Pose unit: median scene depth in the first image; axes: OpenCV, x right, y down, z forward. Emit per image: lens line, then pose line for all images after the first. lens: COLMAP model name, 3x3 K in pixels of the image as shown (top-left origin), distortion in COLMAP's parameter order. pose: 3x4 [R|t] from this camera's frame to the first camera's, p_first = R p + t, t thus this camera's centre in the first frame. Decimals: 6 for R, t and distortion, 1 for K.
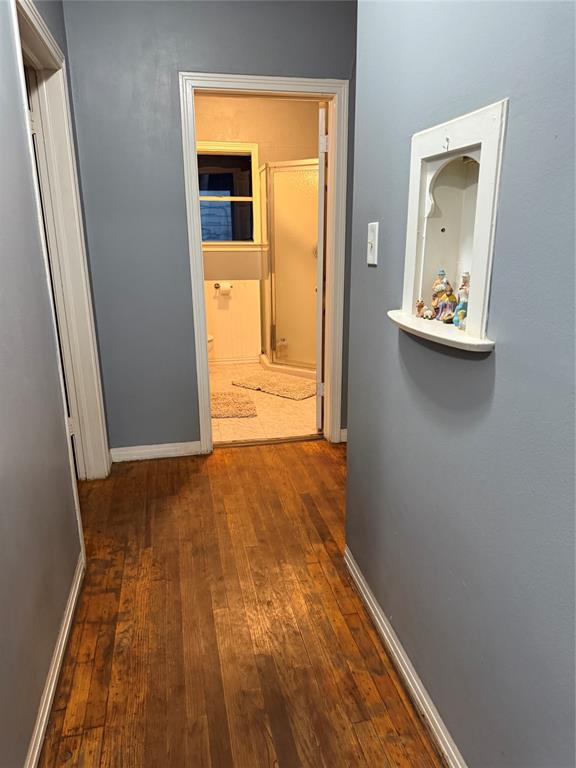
lens RADIAL K [[538.9, 0, 290.8], [0, 538.9, 383.8], [0, 0, 1]] dist [0.007505, 0.000439]
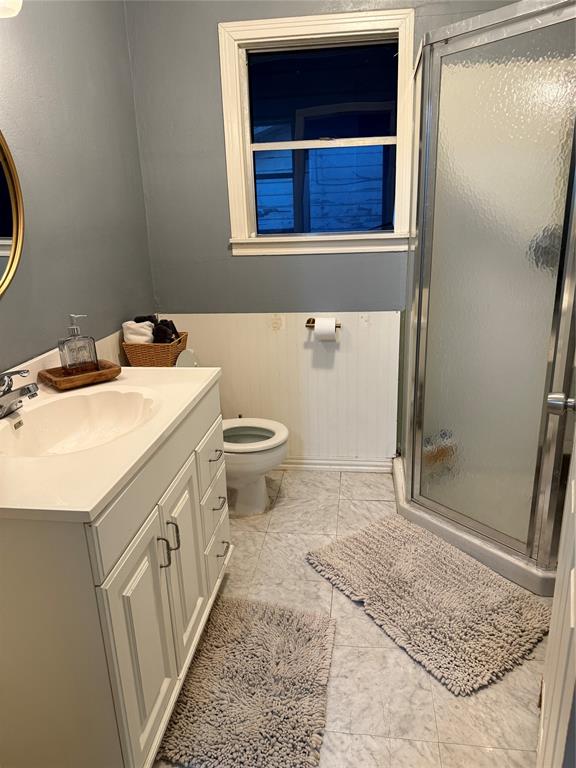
lens RADIAL K [[538.9, 0, 286.8], [0, 538.9, 387.7], [0, 0, 1]] dist [0.007505, 0.000439]
pose [[0.945380, 0.073084, -0.317671, 0.004103], [-0.065288, 0.997248, 0.035132, -0.137226], [0.319365, -0.012473, 0.947550, 0.517772]]
